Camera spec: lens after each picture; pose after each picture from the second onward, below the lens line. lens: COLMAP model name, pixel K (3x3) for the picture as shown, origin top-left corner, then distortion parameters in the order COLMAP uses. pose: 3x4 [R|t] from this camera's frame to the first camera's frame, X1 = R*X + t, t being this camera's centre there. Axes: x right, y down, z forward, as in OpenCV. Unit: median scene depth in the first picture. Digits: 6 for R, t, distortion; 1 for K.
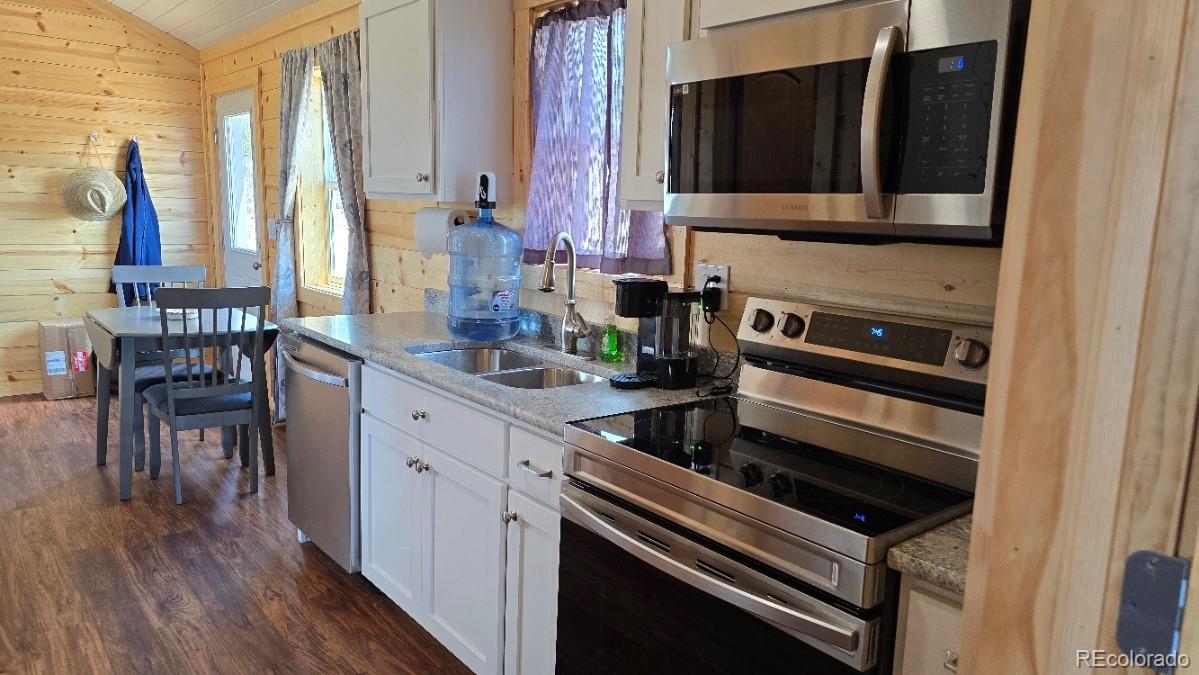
lens RADIAL K [[809.5, 0, 598.5], [0, 809.5, 337.9], [0, 0, 1]] dist [0.035275, -0.017406]
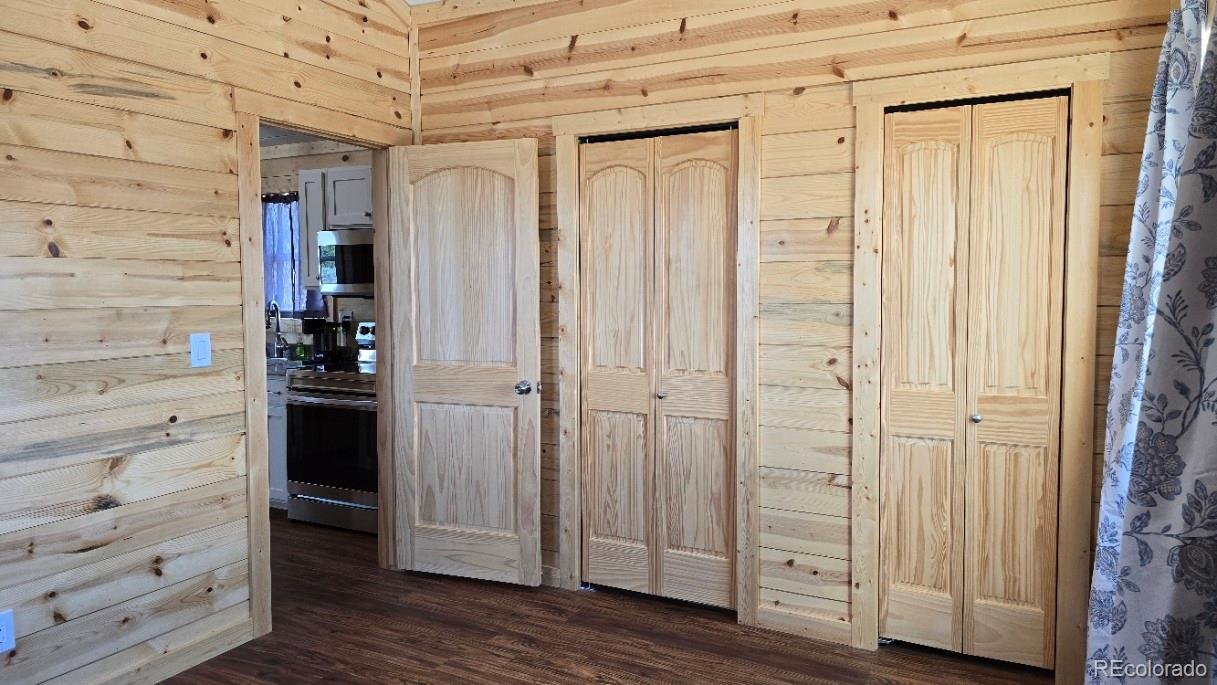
lens RADIAL K [[821.7, 0, 613.2], [0, 821.7, 337.3], [0, 0, 1]] dist [0.035275, -0.017406]
pose [[0.922687, -0.062267, 0.380488, -0.055463], [0.095879, 0.992928, -0.070014, 0.220747], [-0.373438, 0.101082, 0.922132, -1.446793]]
